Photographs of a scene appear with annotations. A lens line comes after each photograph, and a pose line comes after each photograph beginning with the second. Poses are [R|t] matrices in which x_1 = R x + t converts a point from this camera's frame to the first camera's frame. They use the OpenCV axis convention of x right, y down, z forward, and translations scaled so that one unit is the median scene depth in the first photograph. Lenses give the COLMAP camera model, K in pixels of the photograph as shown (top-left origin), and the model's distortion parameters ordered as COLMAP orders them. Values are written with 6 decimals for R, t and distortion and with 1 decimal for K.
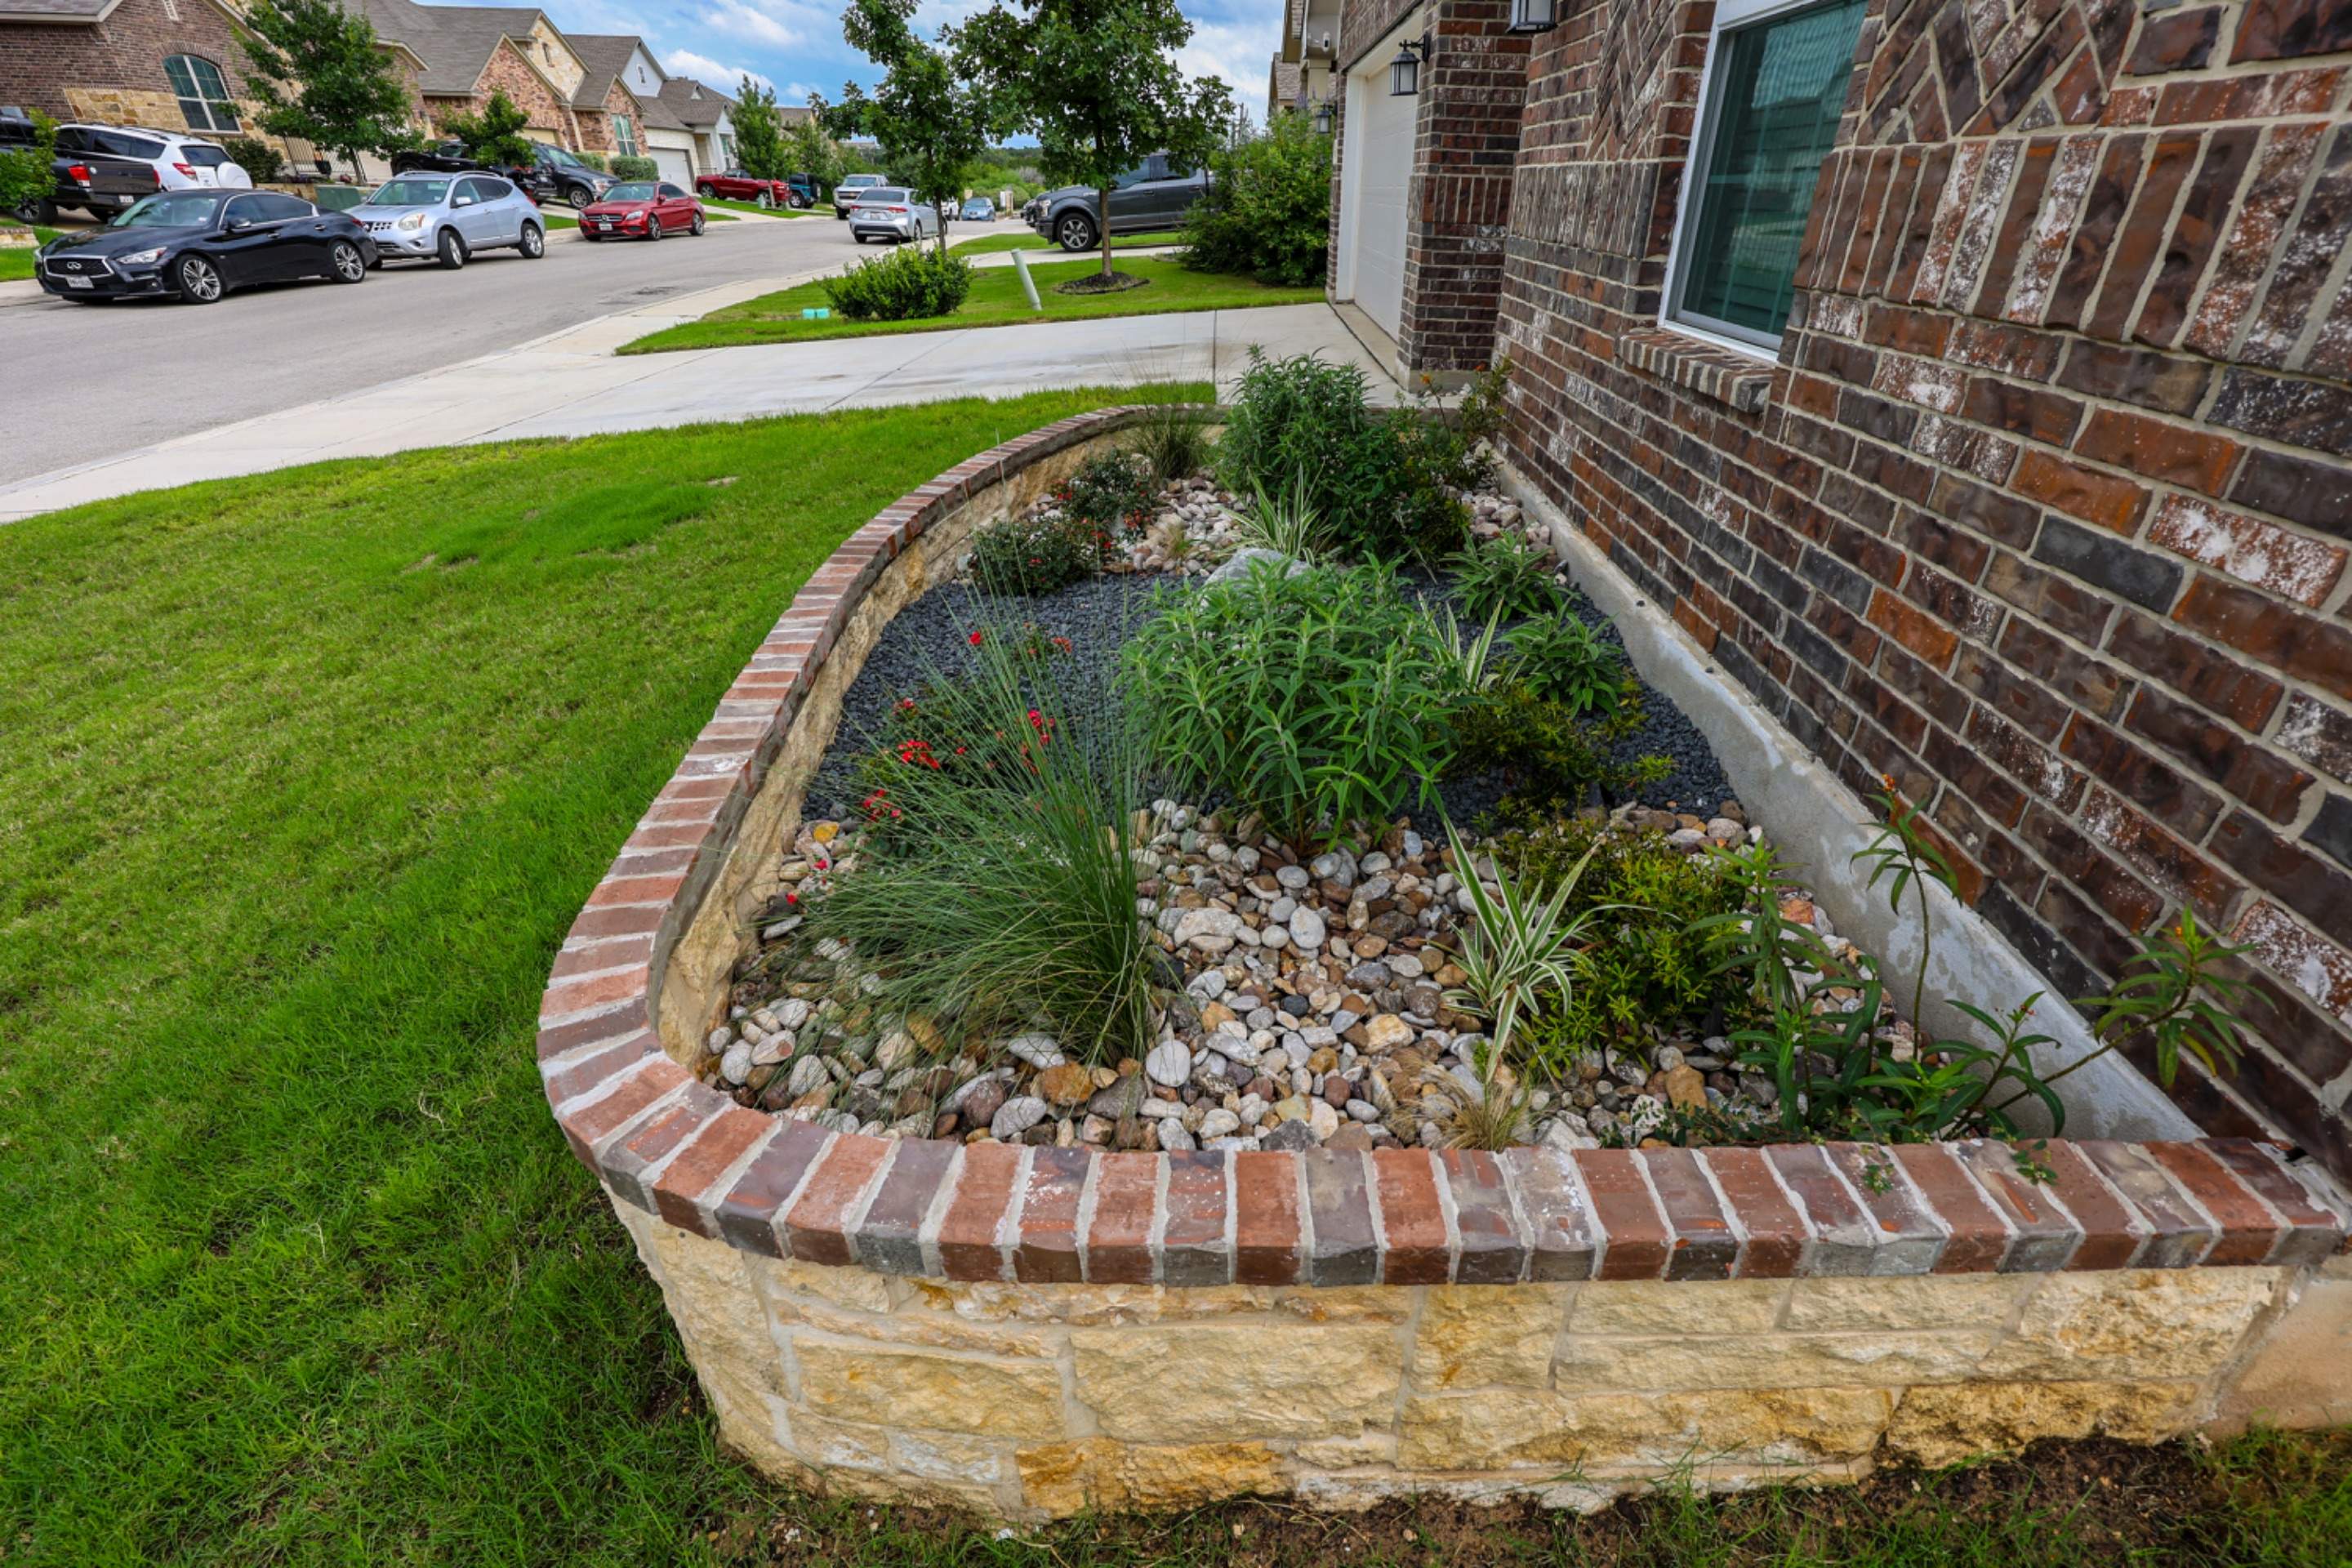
lens RADIAL K [[1015.5, 0, 1252.6], [0, 1015.5, 745.6], [0, 0, 1]] dist [0.001623, -0.001160]
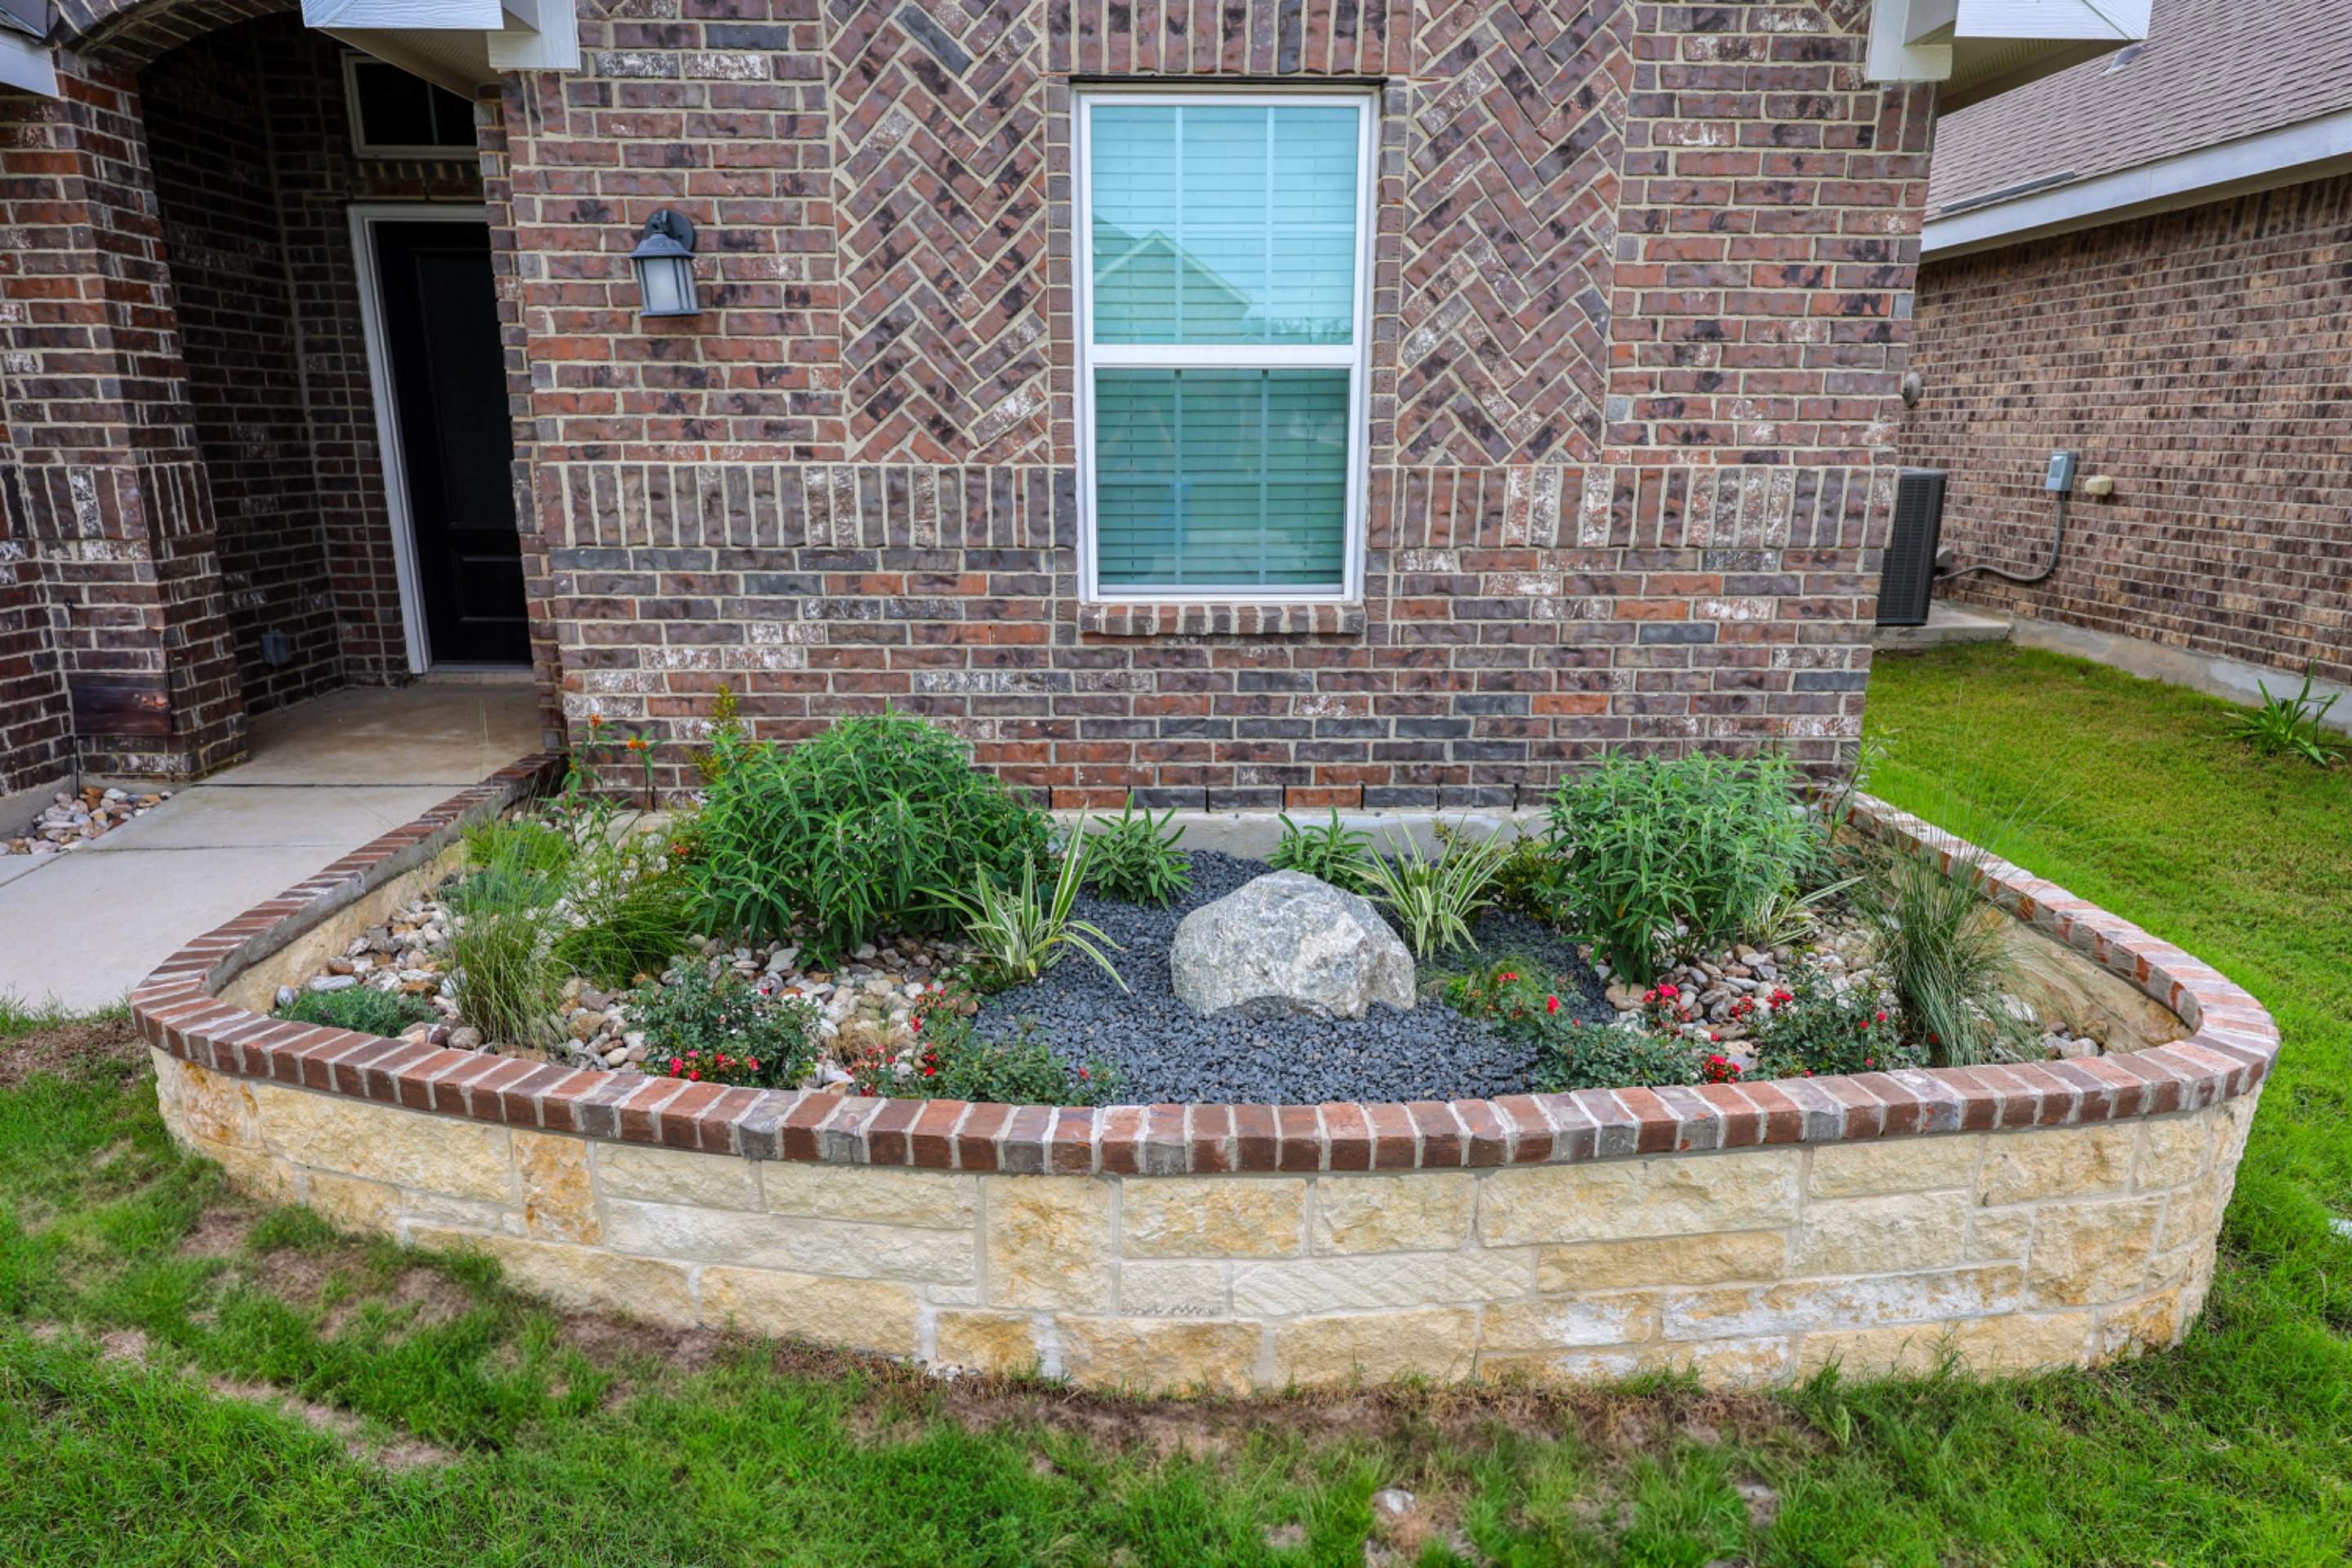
lens RADIAL K [[1402.5, 0, 1184.2], [0, 1402.5, 791.4], [0, 0, 1]] dist [0.003548, -0.001411]
pose [[-0.002082, -0.272053, 0.962280, -1.444181], [0.480385, 0.843705, 0.239569, -0.732692], [-0.877055, 0.462763, 0.128933, 1.079346]]
